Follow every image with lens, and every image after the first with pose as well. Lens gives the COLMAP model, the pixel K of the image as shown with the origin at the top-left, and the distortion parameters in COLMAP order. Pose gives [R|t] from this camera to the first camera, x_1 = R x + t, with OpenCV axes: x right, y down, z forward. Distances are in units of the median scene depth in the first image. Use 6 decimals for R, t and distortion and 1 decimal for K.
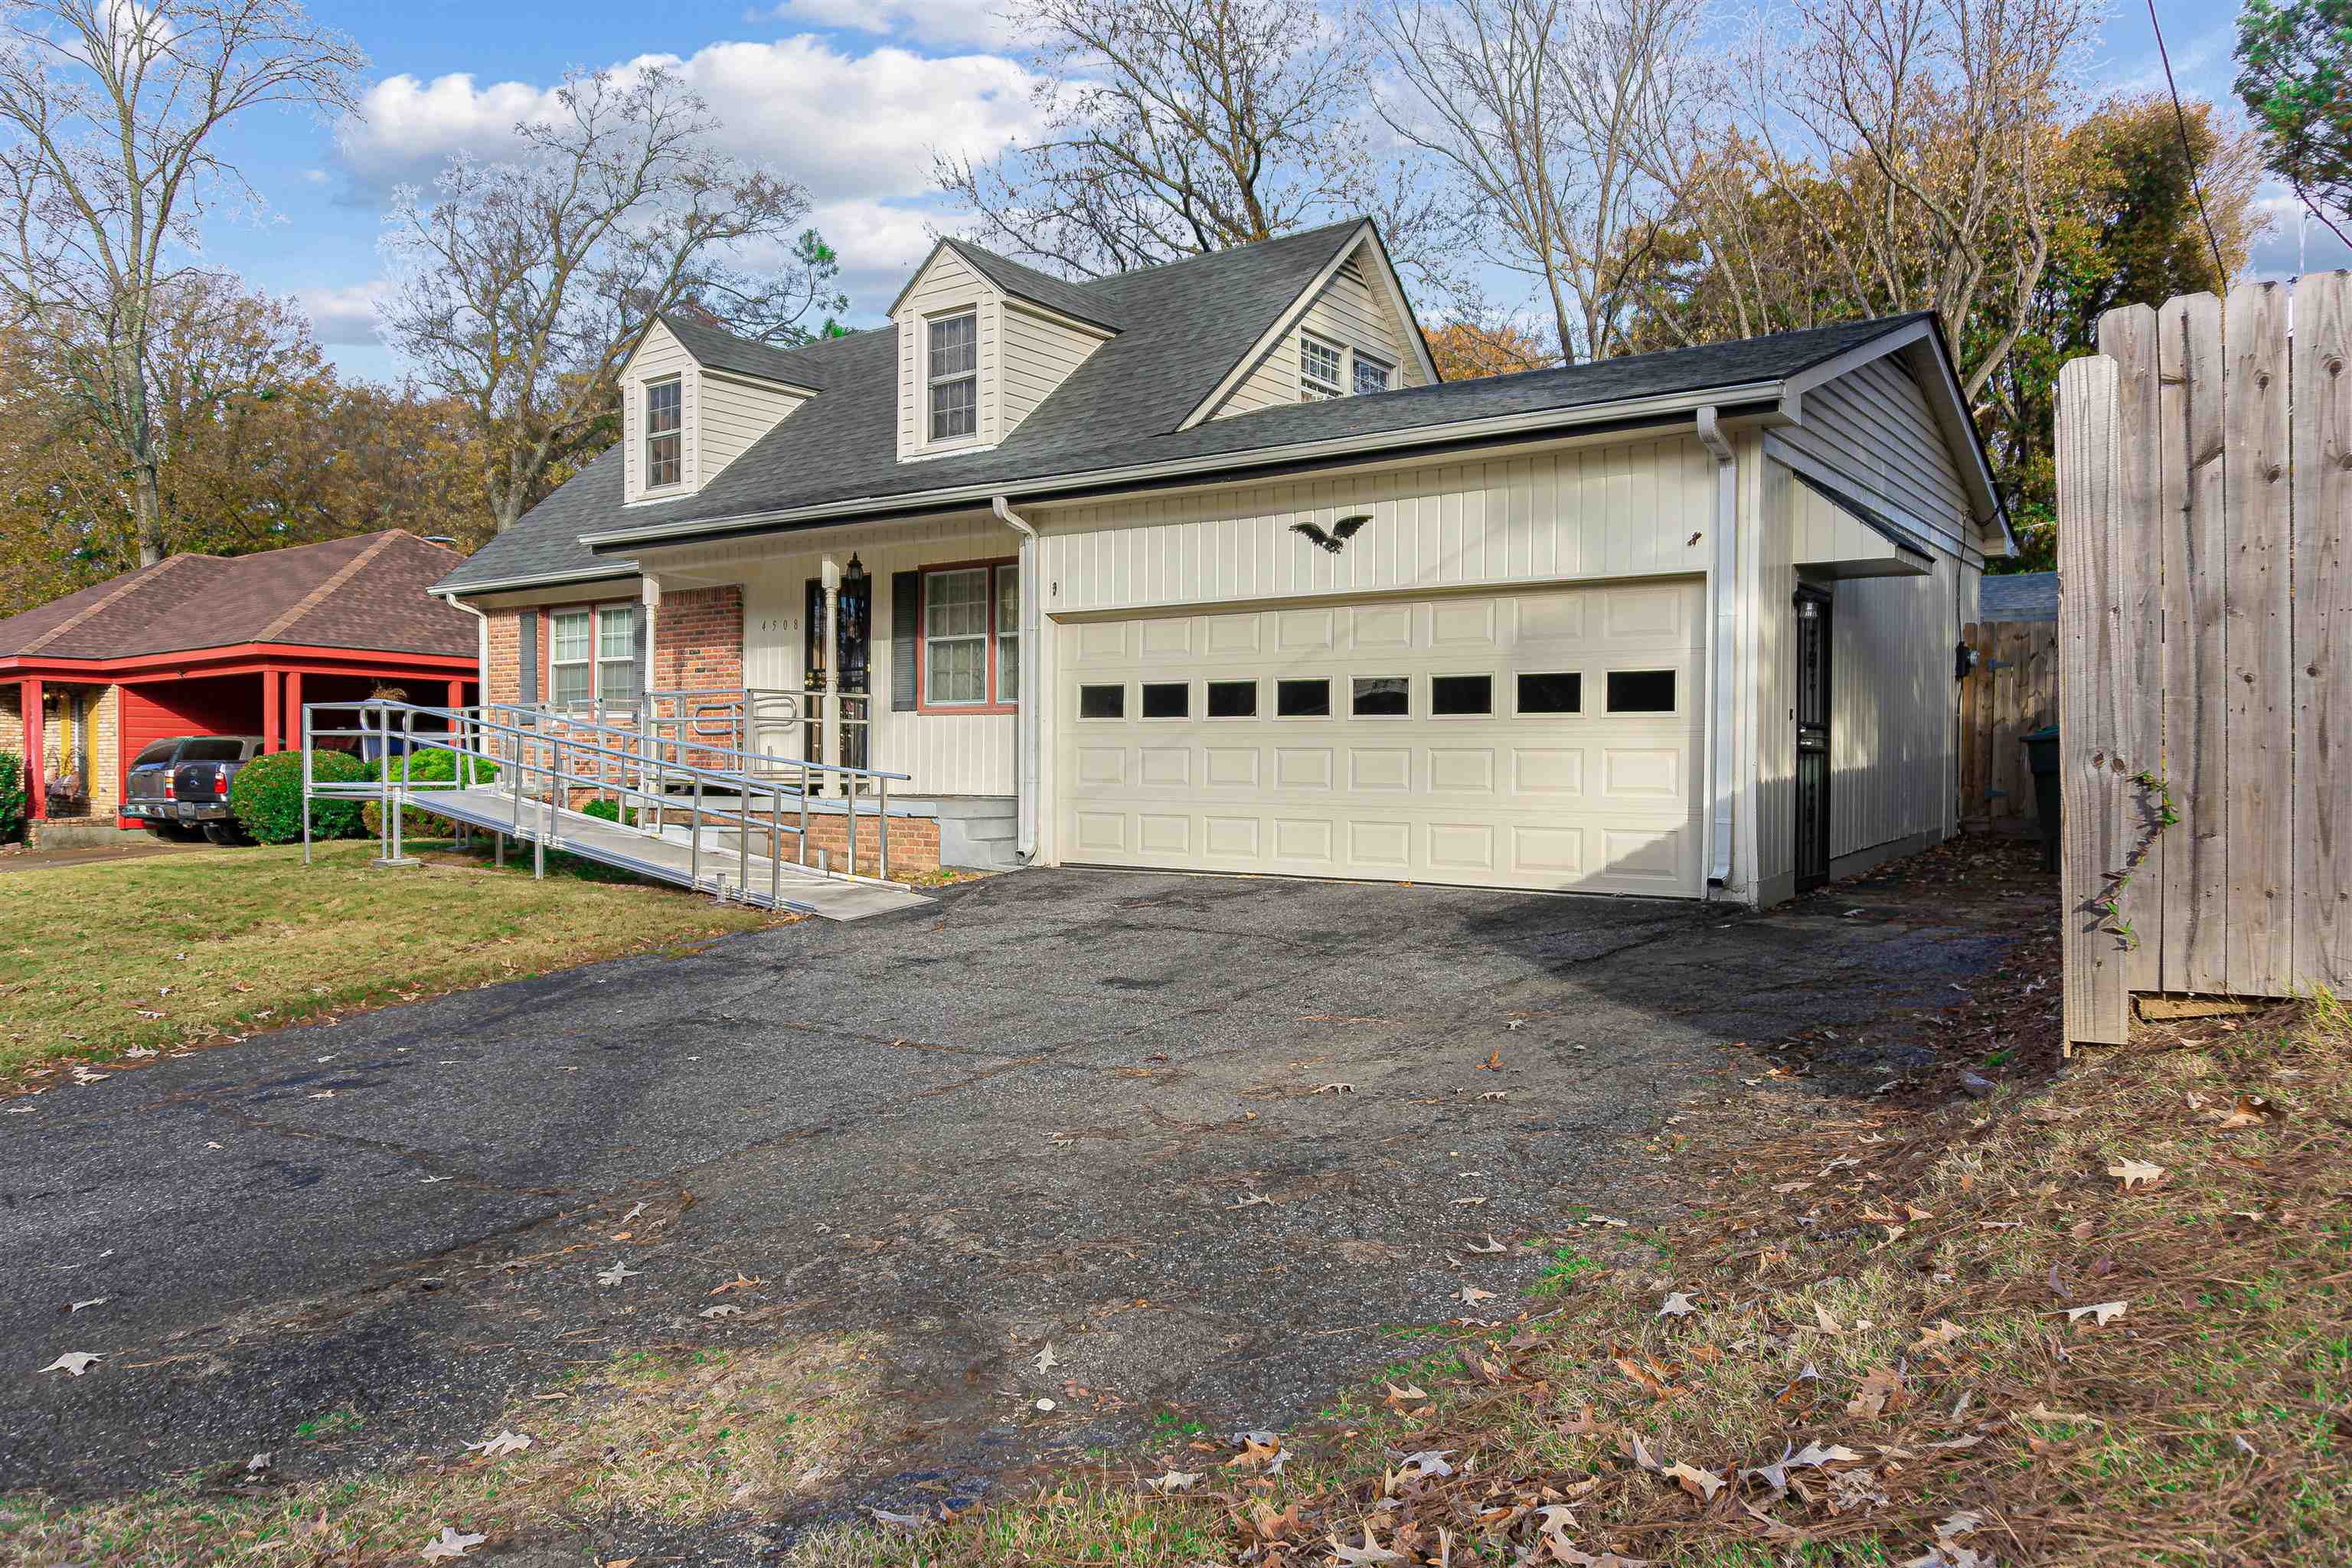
lens RADIAL K [[1629.3, 0, 1176.0], [0, 1629.3, 784.0], [0, 0, 1]] dist [-0.009848, 0.000309]
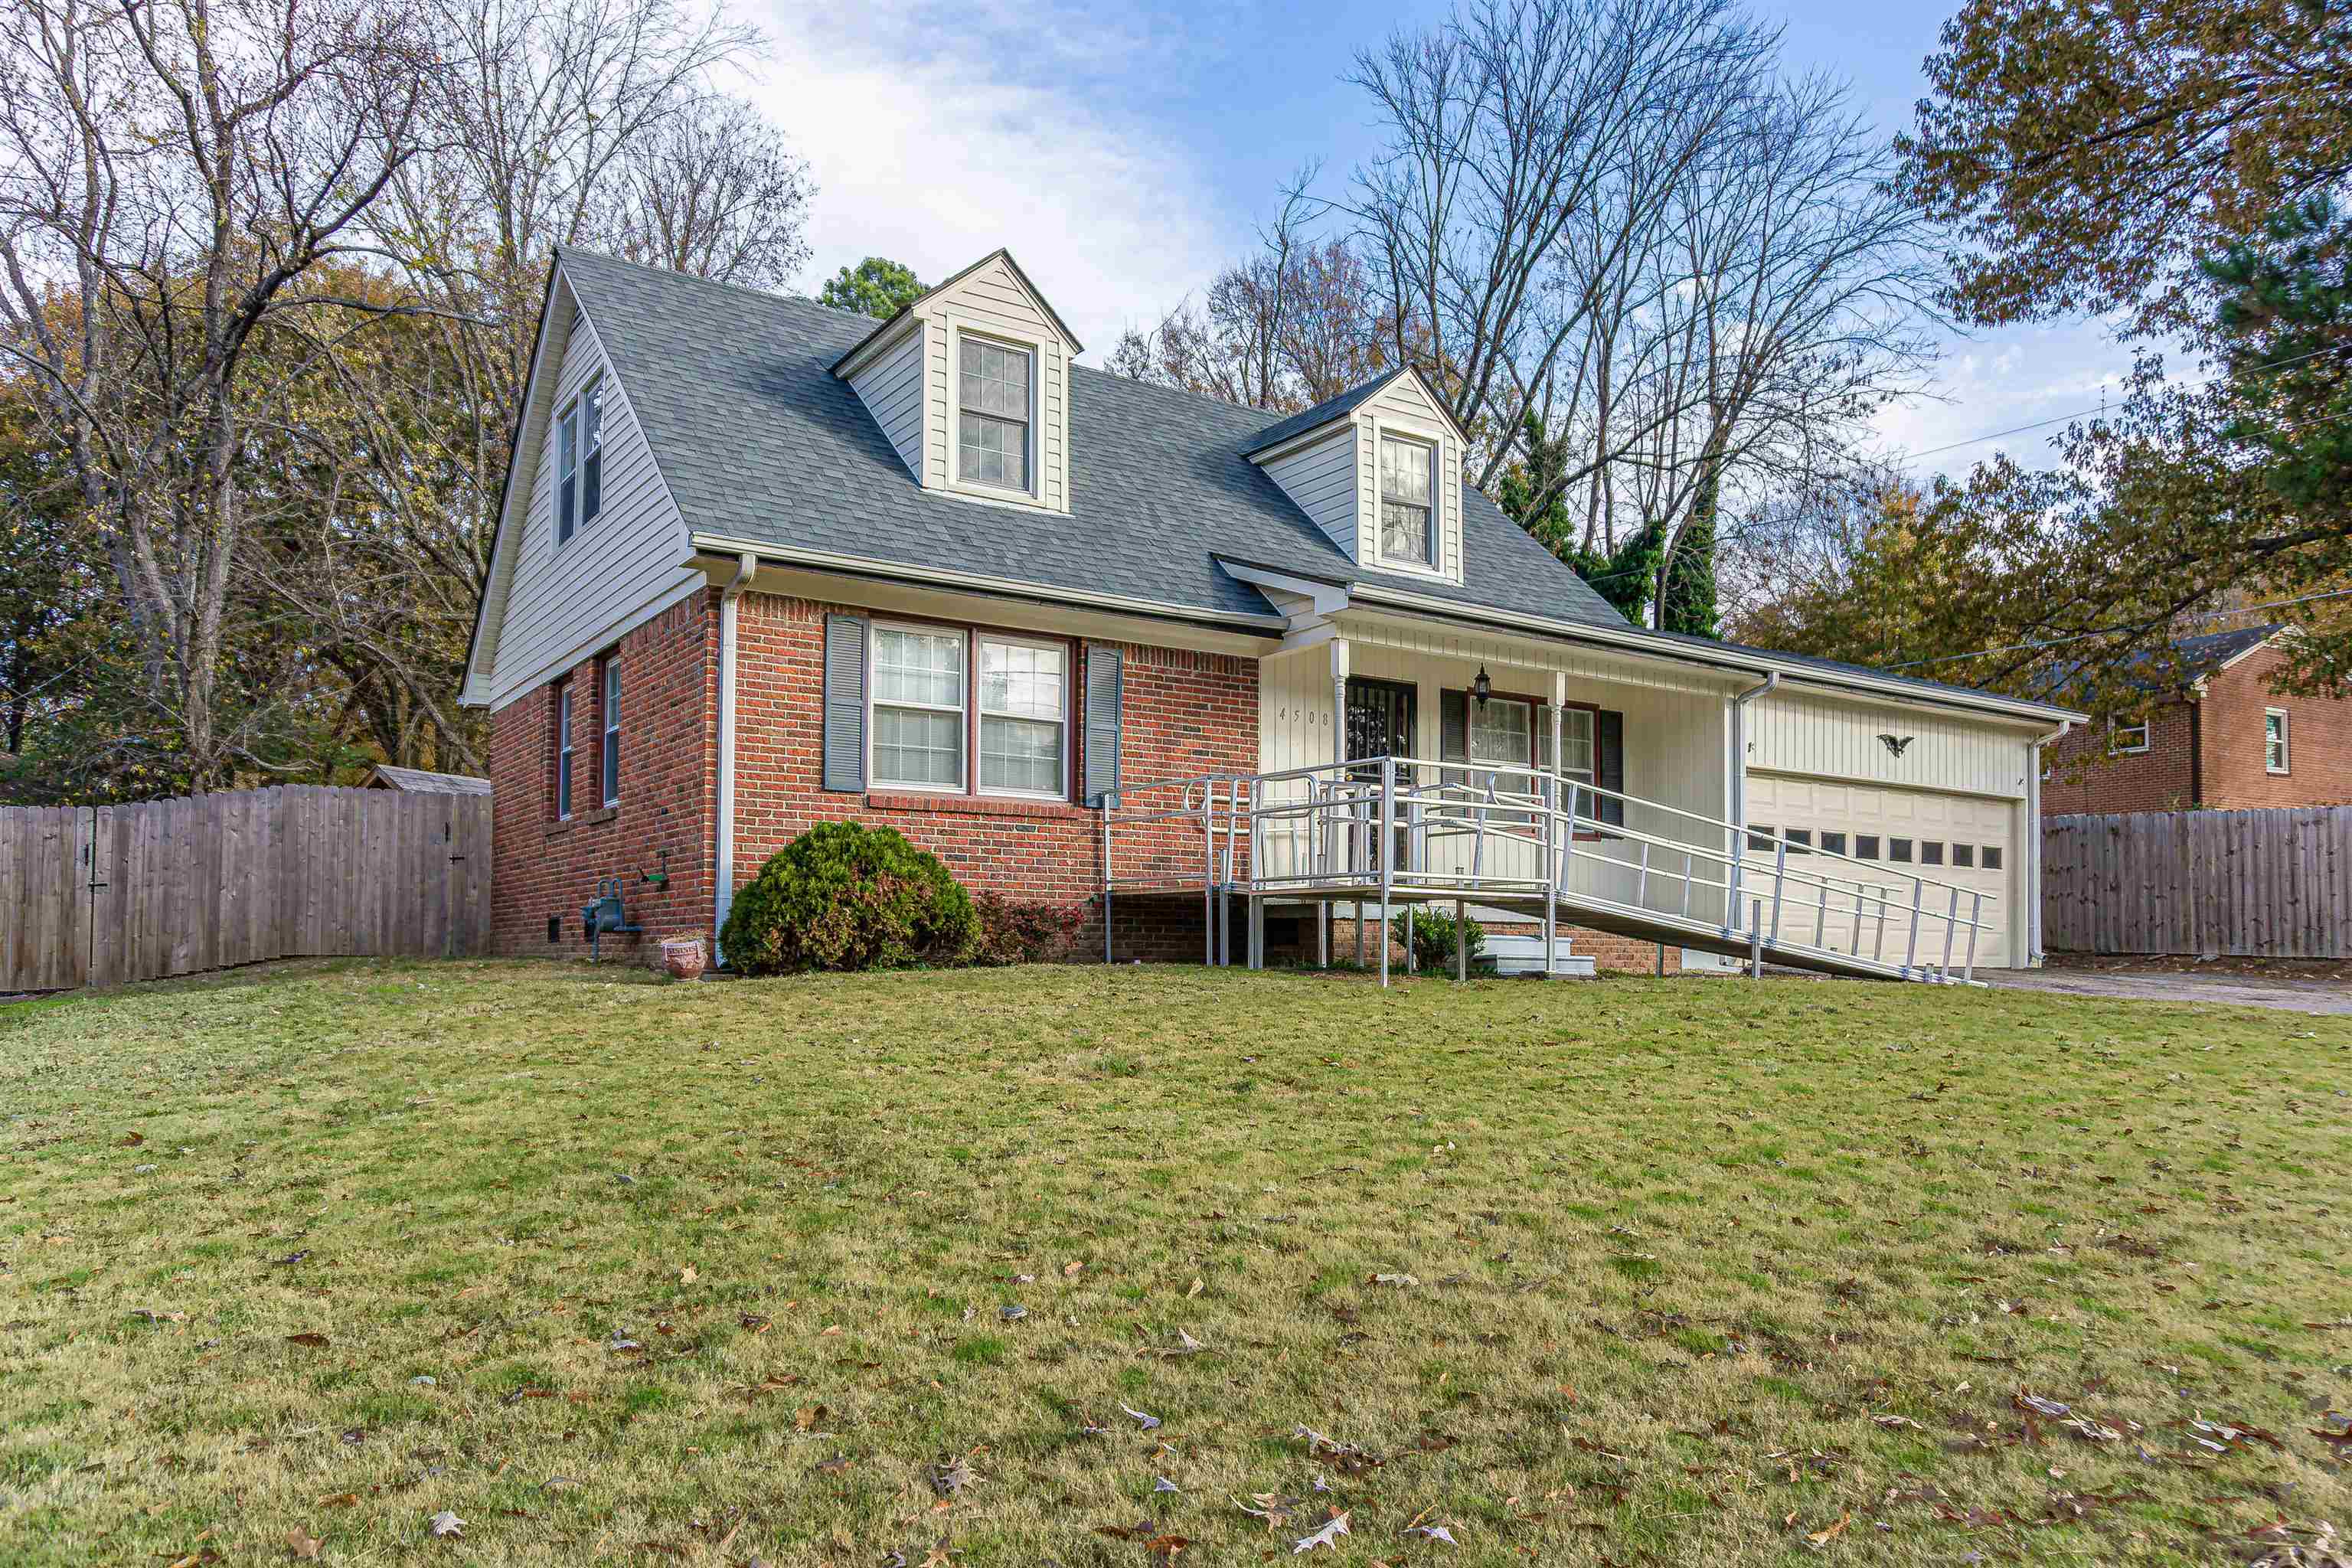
lens RADIAL K [[1629.3, 0, 1176.0], [0, 1629.3, 784.0], [0, 0, 1]] dist [-0.009848, 0.000309]
pose [[0.352738, 0.087747, 0.931599, -1.257592], [-0.008254, 0.995847, -0.090673, 0.024767], [-0.935686, 0.024294, 0.351997, 0.863583]]
